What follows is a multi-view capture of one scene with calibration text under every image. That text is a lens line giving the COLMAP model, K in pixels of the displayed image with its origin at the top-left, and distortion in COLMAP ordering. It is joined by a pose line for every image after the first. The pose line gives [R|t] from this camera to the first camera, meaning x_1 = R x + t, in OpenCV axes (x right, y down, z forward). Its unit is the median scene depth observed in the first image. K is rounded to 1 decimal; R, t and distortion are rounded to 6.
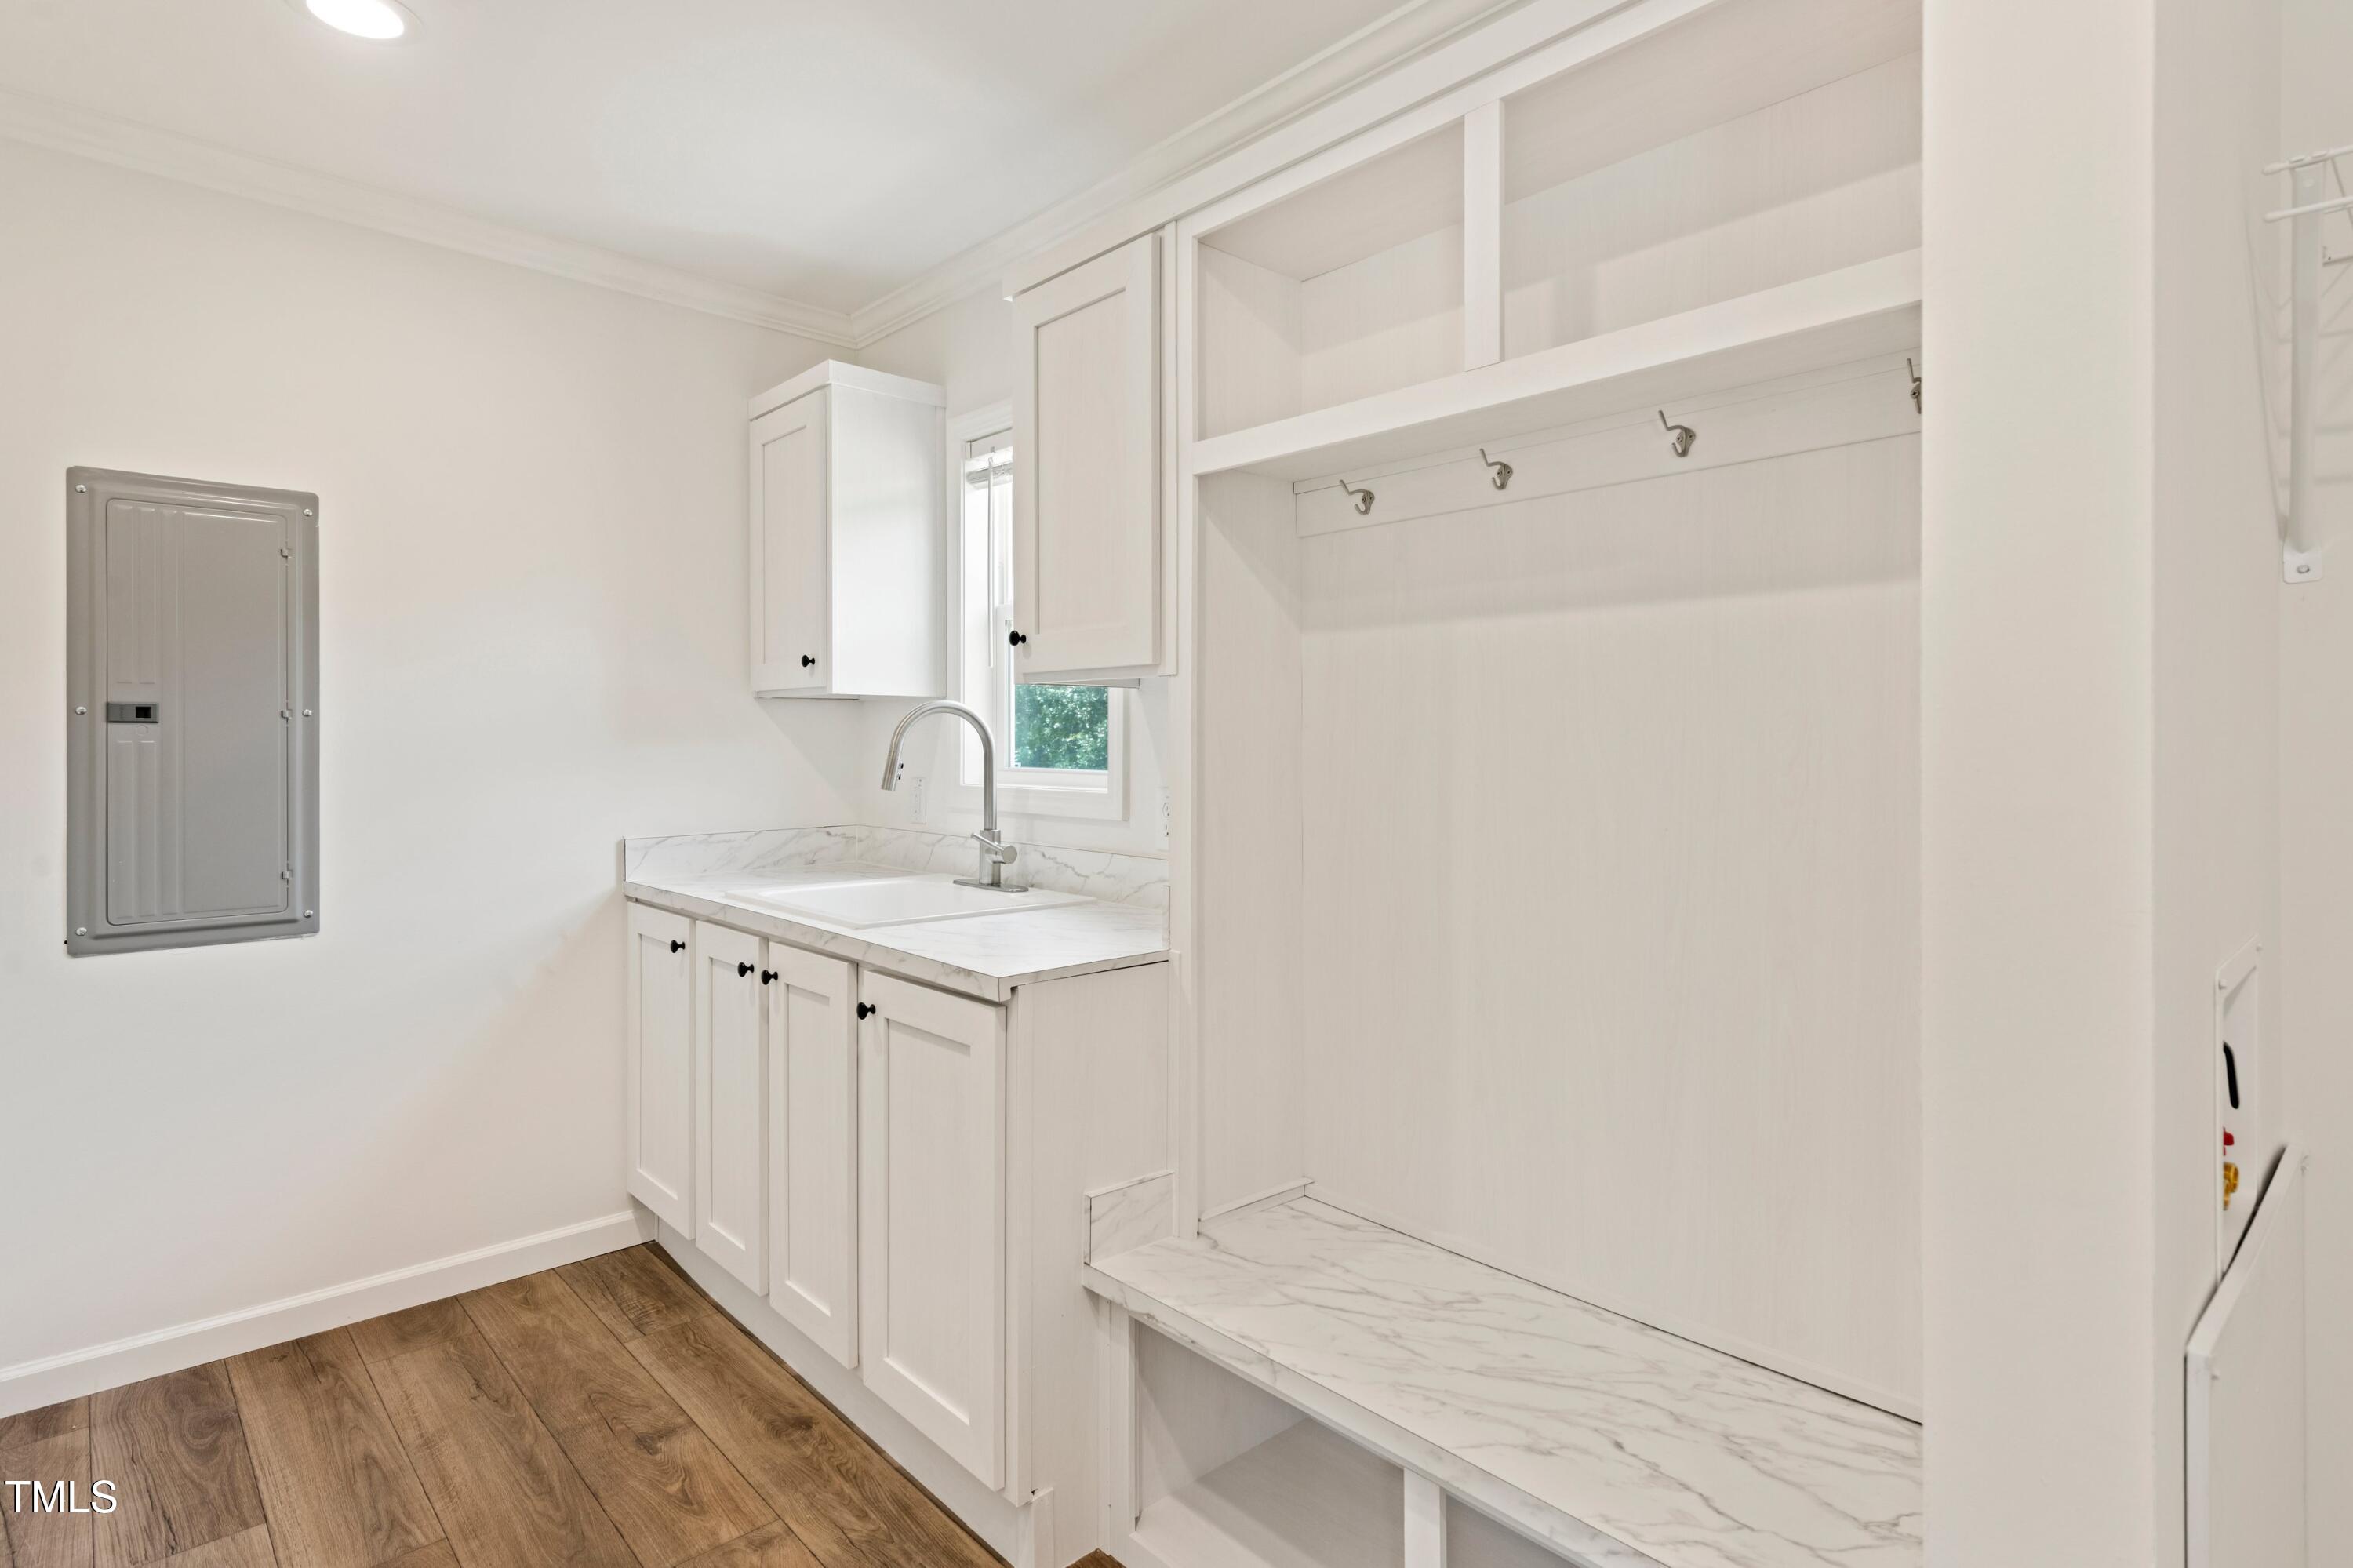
lens RADIAL K [[1220.9, 0, 1193.7], [0, 1220.9, 735.6], [0, 0, 1]] dist [0.015734, -0.006570]
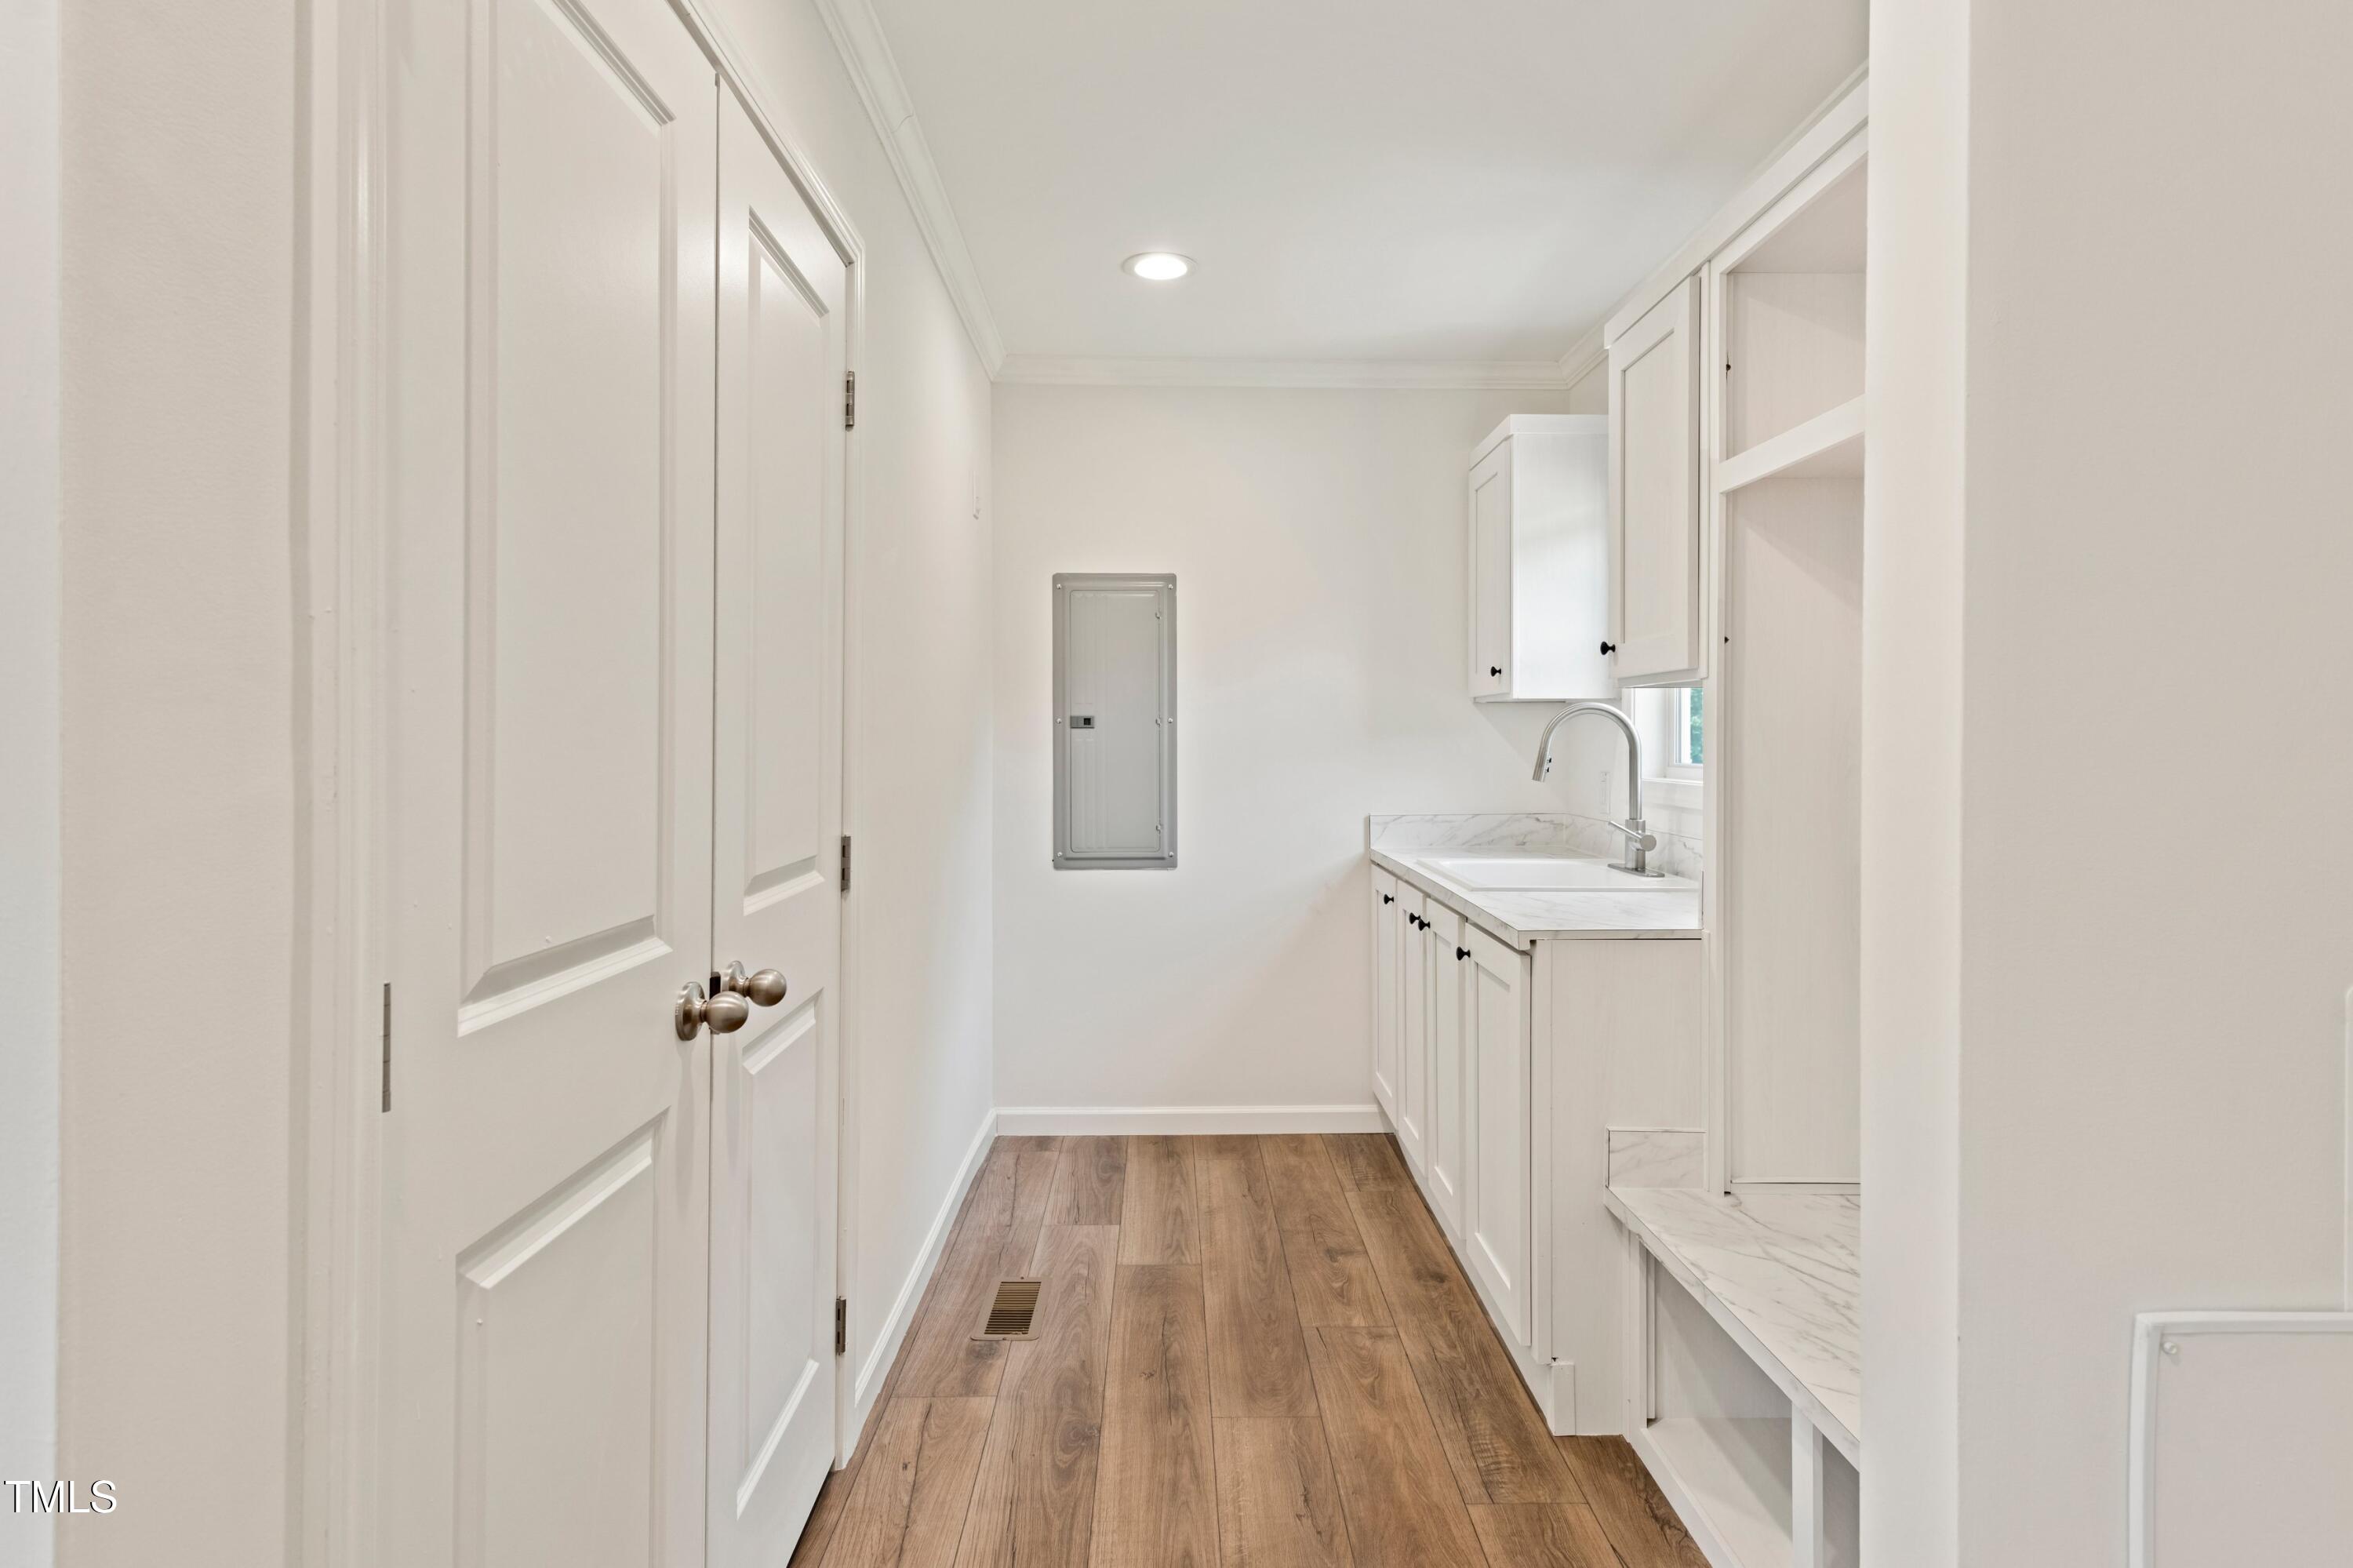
lens RADIAL K [[1220.9, 0, 1169.7], [0, 1220.9, 740.5], [0, 0, 1]] dist [0.015734, -0.006570]
pose [[0.739456, -0.000587, -0.673204, 0.314533], [0.004367, 0.999983, 0.003925, -0.000125], [0.673191, -0.005842, 0.739446, -0.114234]]
